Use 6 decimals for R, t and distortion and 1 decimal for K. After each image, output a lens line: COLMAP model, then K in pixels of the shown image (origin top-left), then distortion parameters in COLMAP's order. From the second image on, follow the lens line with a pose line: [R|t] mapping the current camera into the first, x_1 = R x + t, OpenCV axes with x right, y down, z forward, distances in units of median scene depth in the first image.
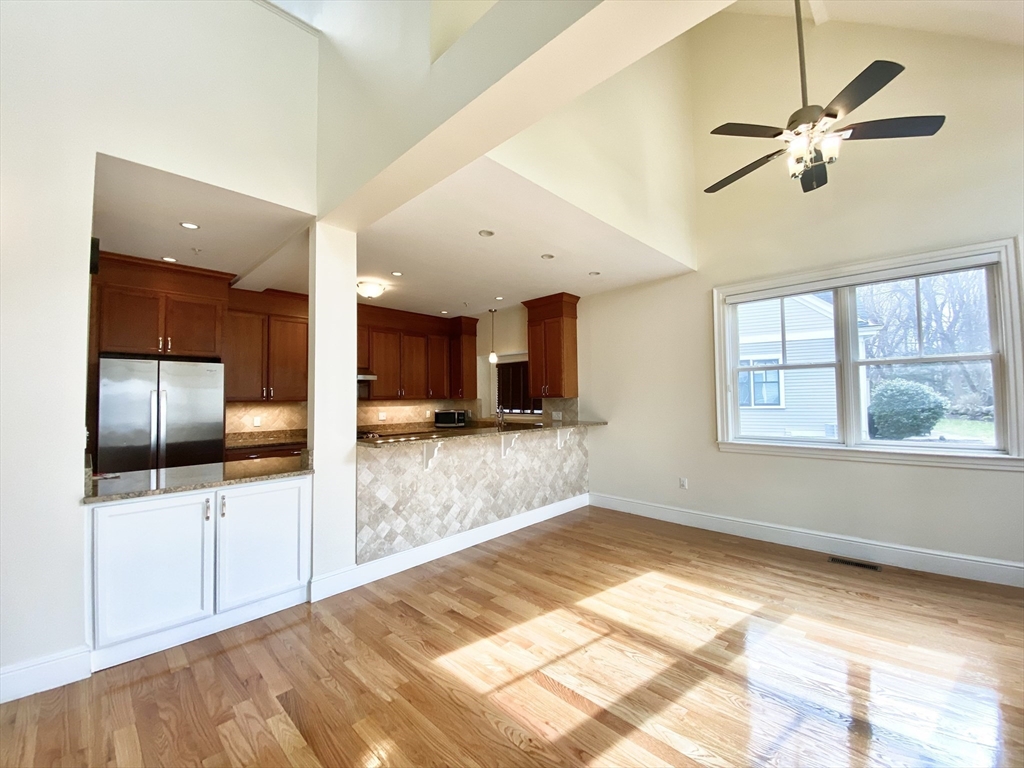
lens RADIAL K [[412.9, 0, 516.1], [0, 412.9, 383.2], [0, 0, 1]] dist [0.011332, -0.017380]
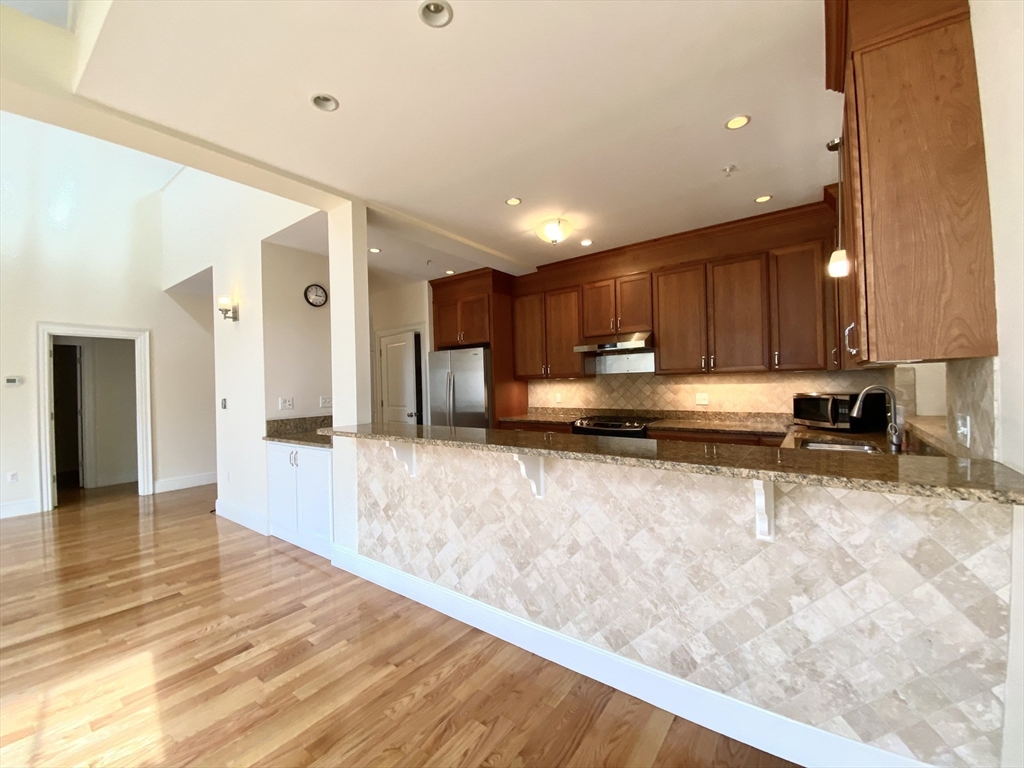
lens RADIAL K [[412.9, 0, 516.1], [0, 412.9, 383.2], [0, 0, 1]] dist [0.011332, -0.017380]
pose [[0.117004, 0.011011, -0.993070, 0.446869], [0.057346, 0.998195, 0.017824, 0.038348], [0.991474, -0.059034, 0.116161, 0.943481]]
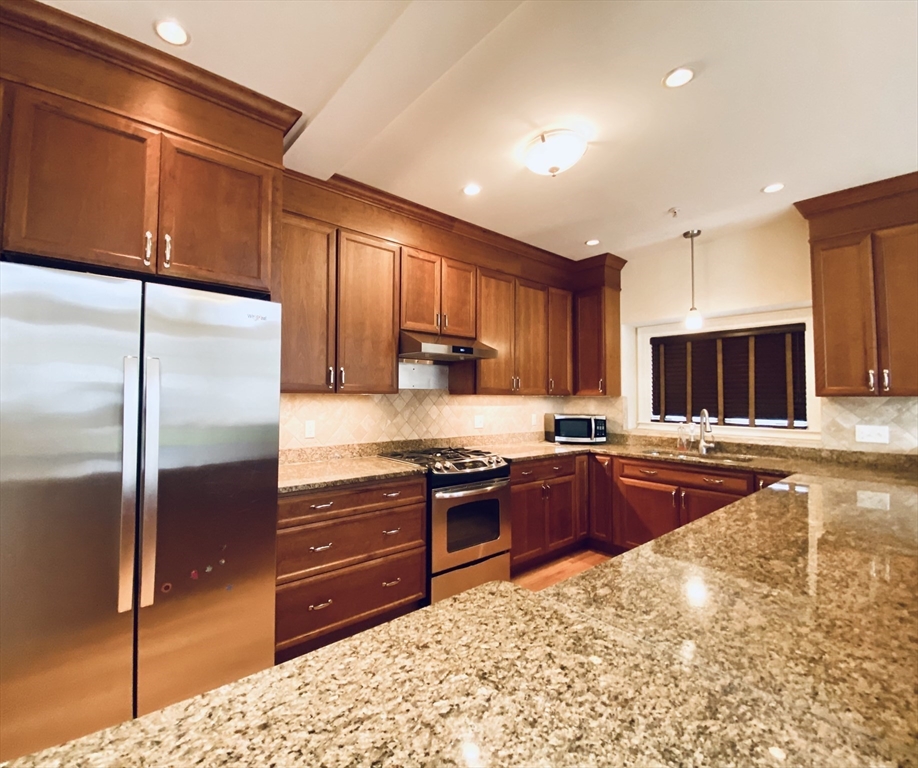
lens RADIAL K [[415.7, 0, 403.4], [0, 415.7, 381.6], [0, 0, 1]] dist [0.000983, -0.000027]
pose [[0.985621, 0.015247, -0.168283, -0.498284], [-0.015240, 0.999883, 0.001334, 0.033435], [0.168284, 0.001250, 0.985738, 0.585130]]
